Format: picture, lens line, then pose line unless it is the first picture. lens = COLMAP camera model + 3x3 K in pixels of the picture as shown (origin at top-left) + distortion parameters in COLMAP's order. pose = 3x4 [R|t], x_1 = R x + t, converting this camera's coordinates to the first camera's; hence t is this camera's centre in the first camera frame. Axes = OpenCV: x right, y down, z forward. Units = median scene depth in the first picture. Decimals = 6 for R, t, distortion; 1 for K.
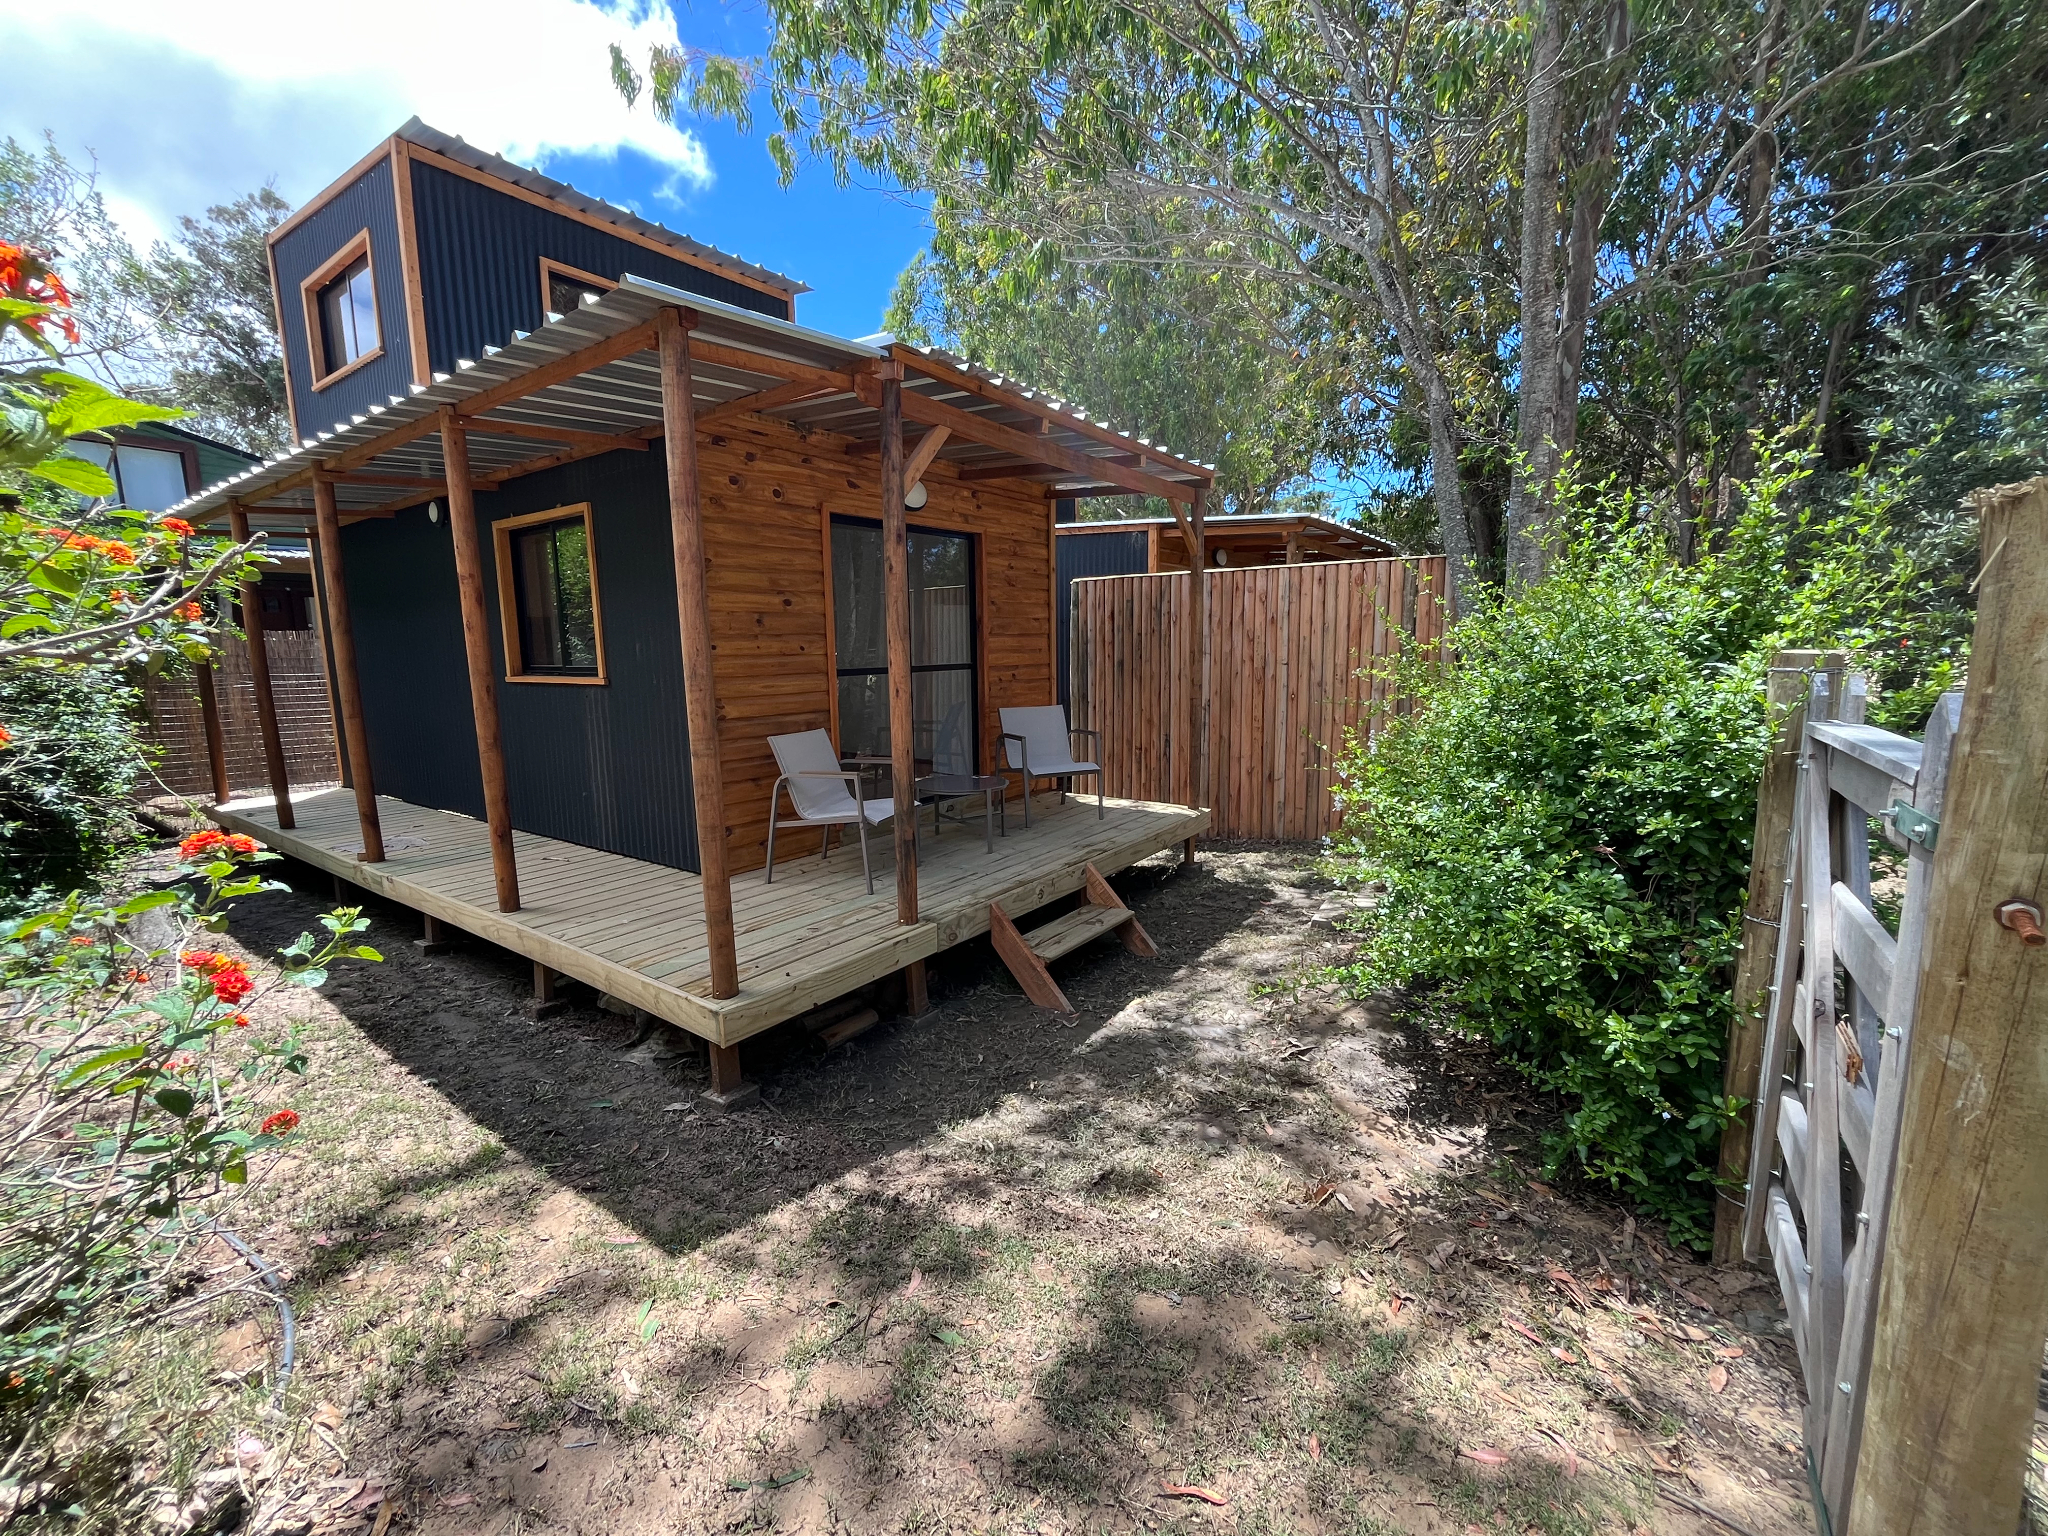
lens RADIAL K [[829.1, 0, 1020.0], [0, 829.1, 767.9], [0, 0, 1]] dist [-0.003473, -0.000289]
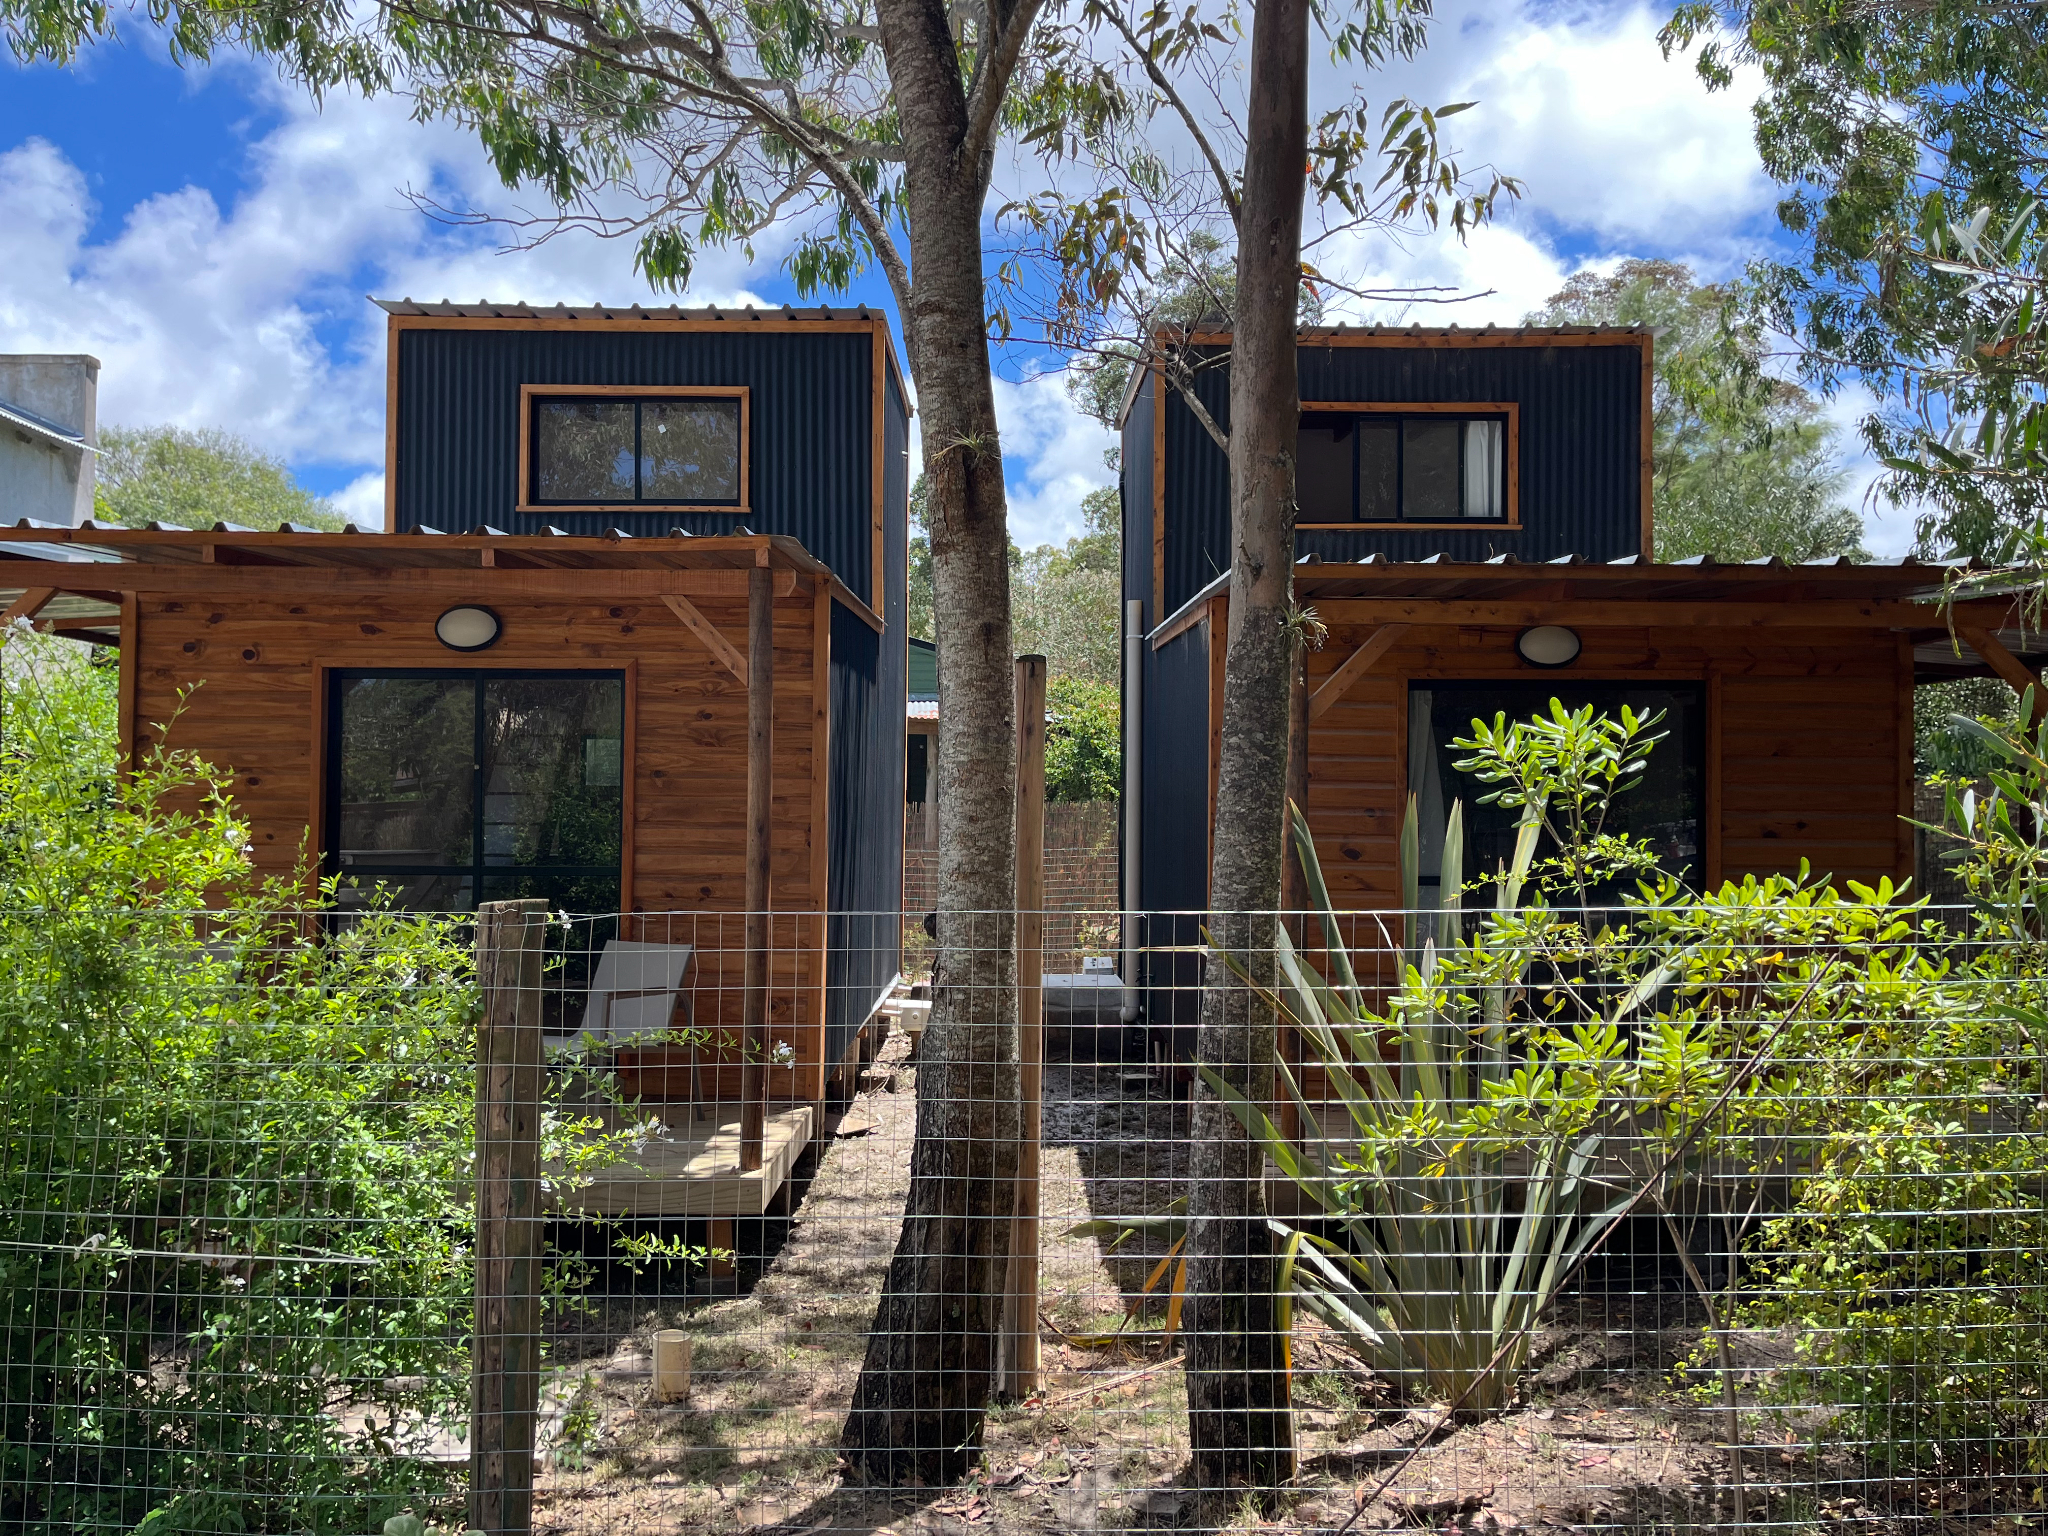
lens RADIAL K [[1539.4, 0, 1029.0], [0, 1539.4, 779.6], [0, 0, 1]] dist [0.072333, -0.100223]
pose [[0.590796, 0.003199, -0.806814, 1.438143], [-0.135716, 0.986137, -0.095469, -0.159812], [0.795324, 0.165900, 0.583040, 0.719021]]
